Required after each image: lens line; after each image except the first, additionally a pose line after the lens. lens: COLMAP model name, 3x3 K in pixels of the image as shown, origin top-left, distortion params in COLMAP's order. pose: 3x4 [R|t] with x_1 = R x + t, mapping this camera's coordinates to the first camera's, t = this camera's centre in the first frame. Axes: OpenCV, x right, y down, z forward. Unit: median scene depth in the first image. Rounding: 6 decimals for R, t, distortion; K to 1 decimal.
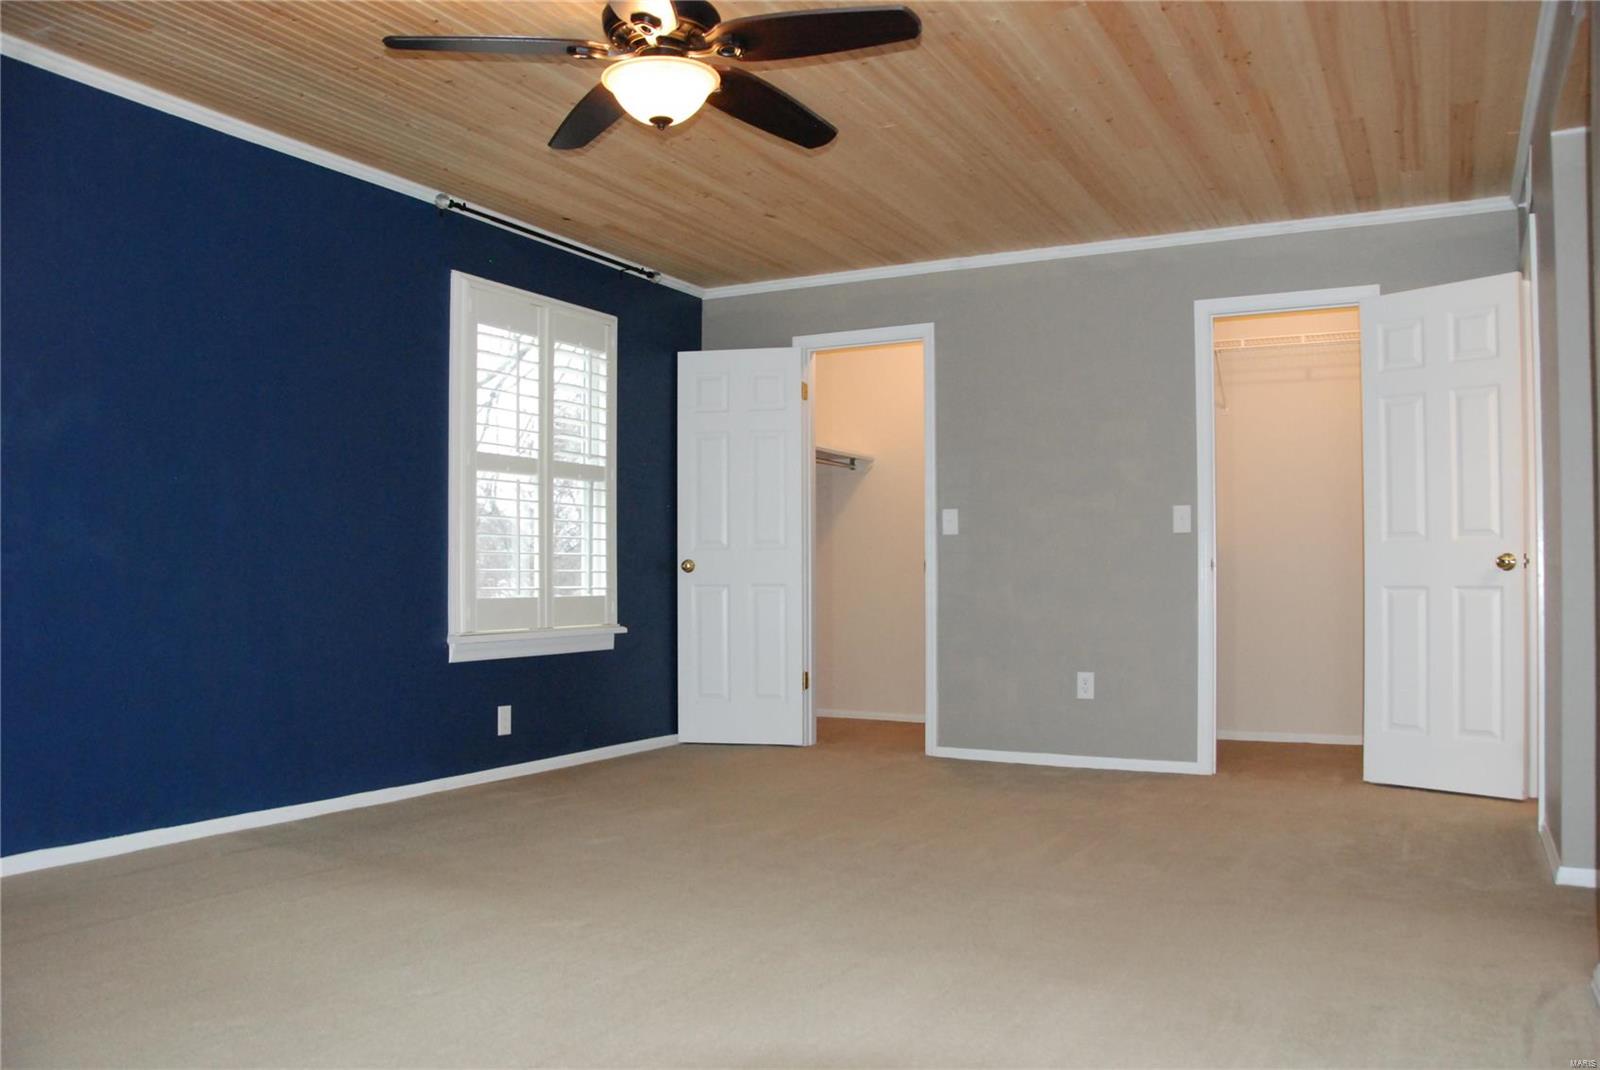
lens RADIAL K [[1278.5, 0, 812.4], [0, 1278.5, 544.6], [0, 0, 1]] dist [-0.097624, 0.027873]
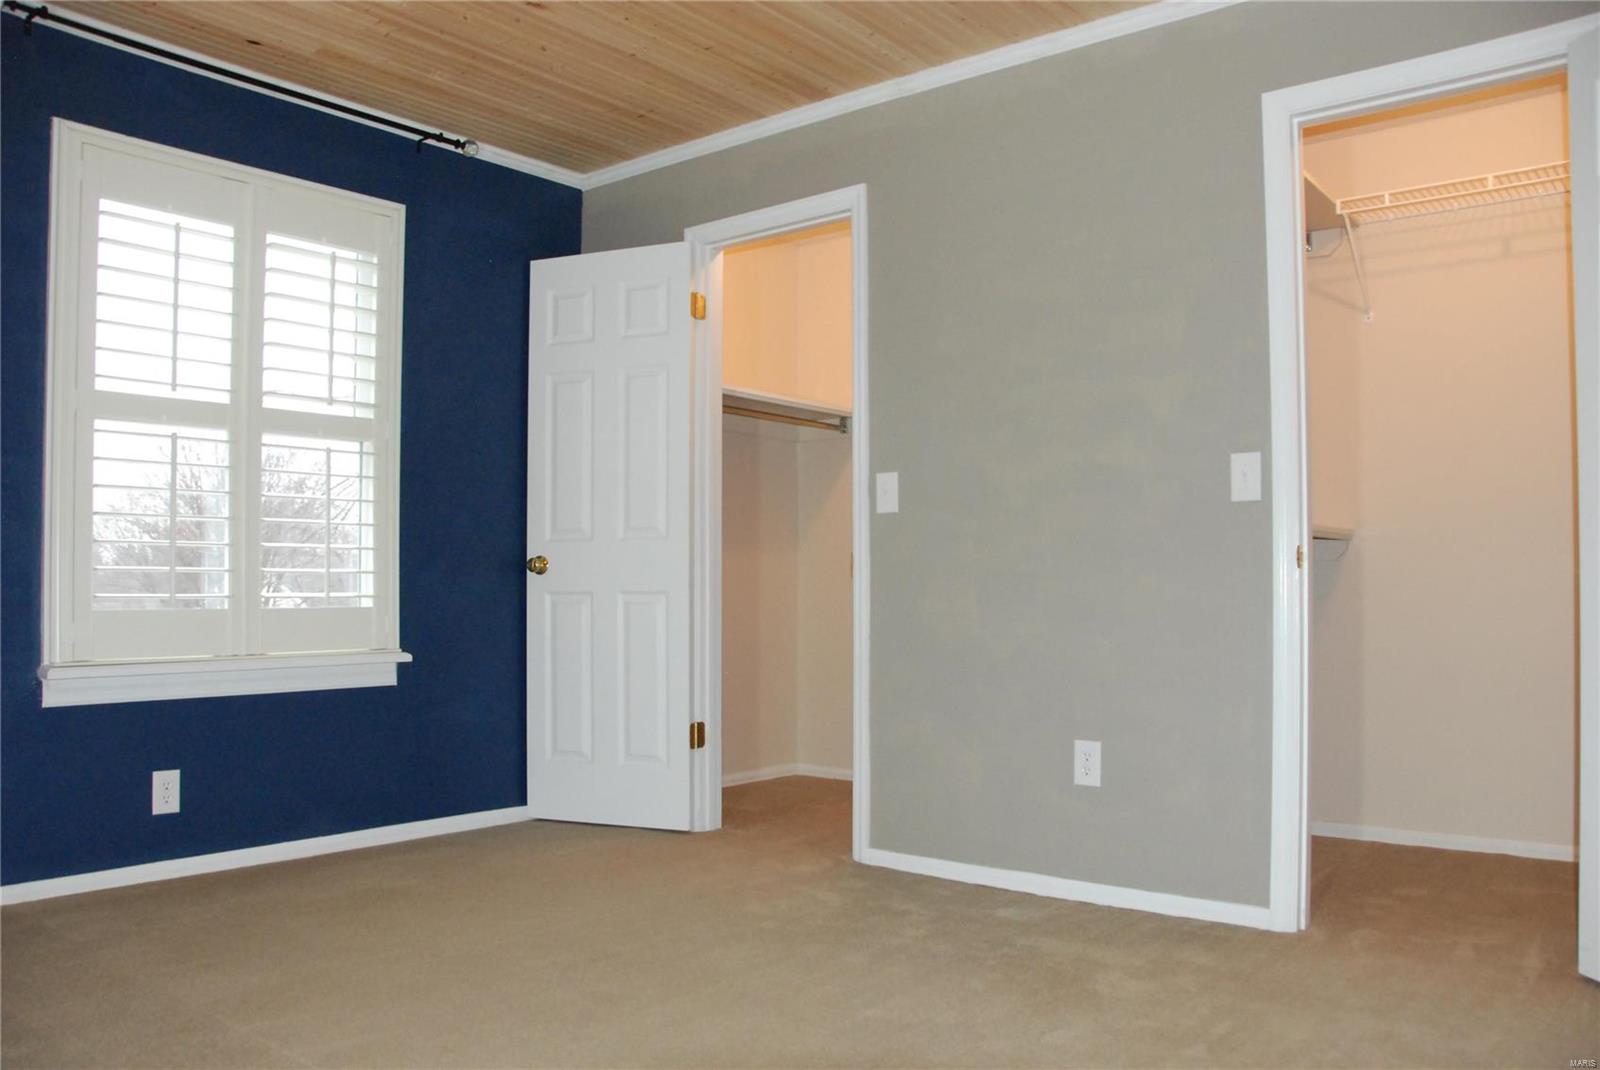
lens RADIAL K [[1278.5, 0, 786.8], [0, 1278.5, 548.3], [0, 0, 1]] dist [-0.097624, 0.027873]
pose [[0.978561, -0.005343, -0.205886, 0.195673], [0.004627, 0.999981, -0.003960, 0.012219], [0.205903, 0.002922, 0.978568, 0.383076]]
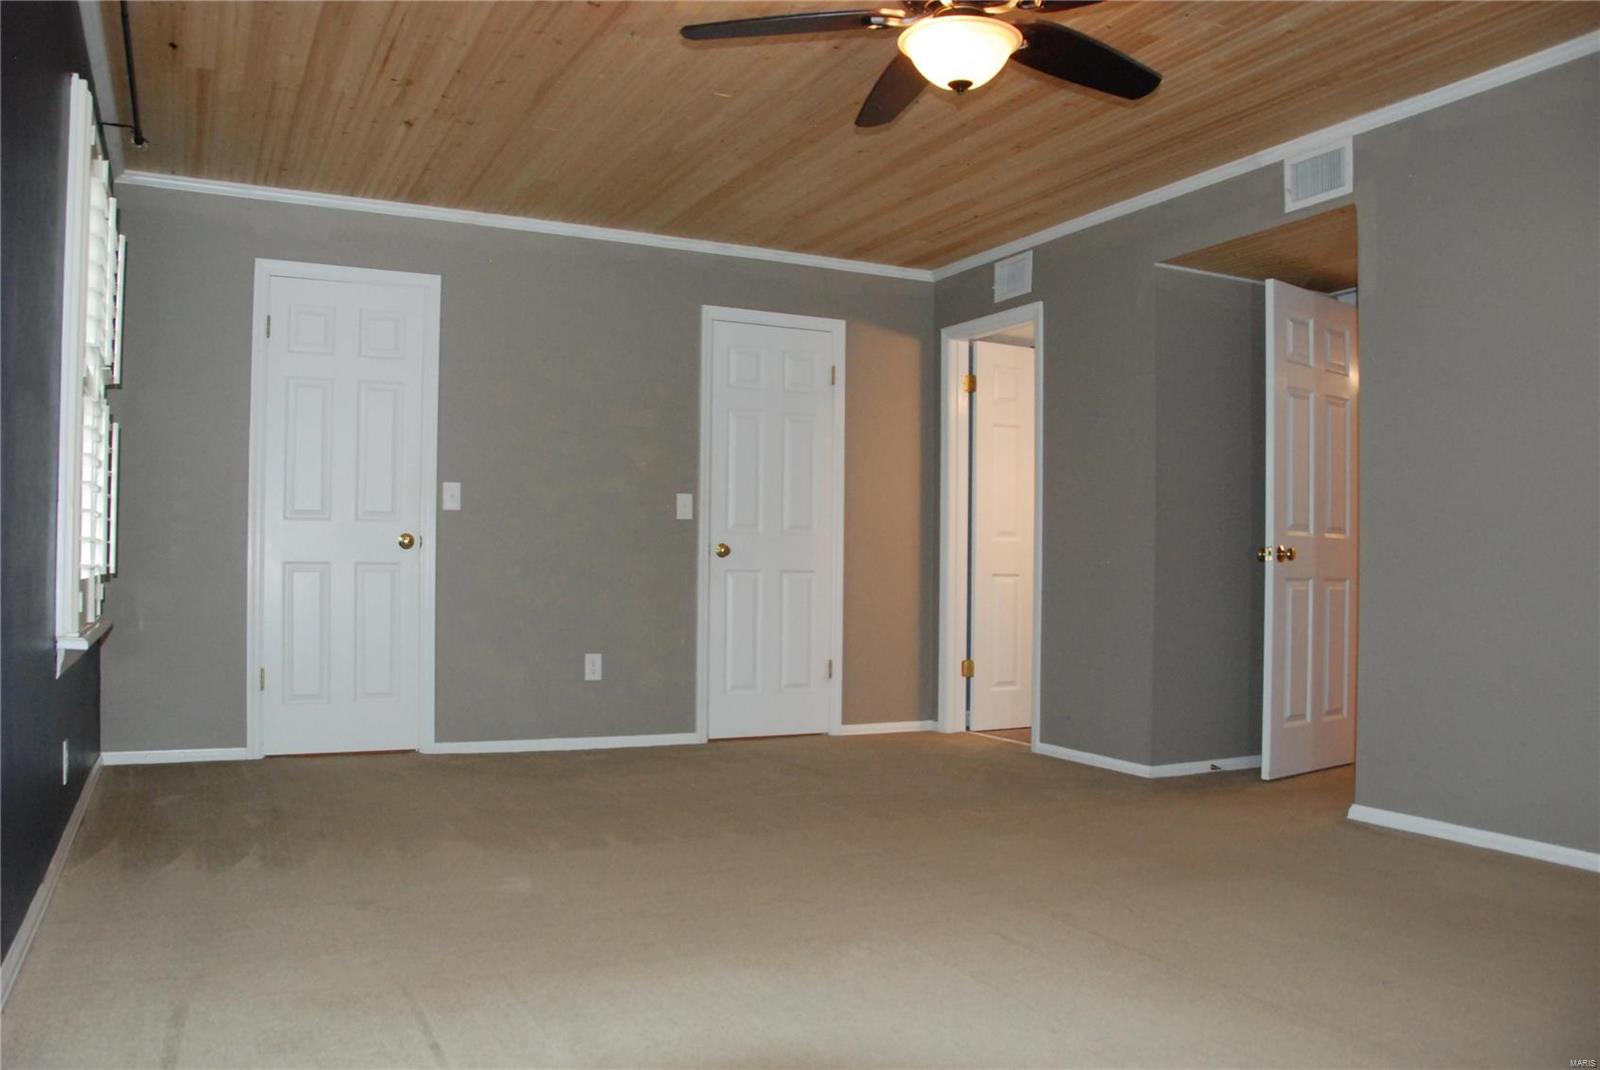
lens RADIAL K [[1278.5, 0, 791.4], [0, 1278.5, 536.4], [0, 0, 1]] dist [-0.097624, 0.027873]
pose [[0.590001, 0.030840, 0.806814, -0.498158], [-0.033636, 0.999342, -0.013602, 0.015786], [-0.806702, -0.019112, 0.590649, 0.273832]]
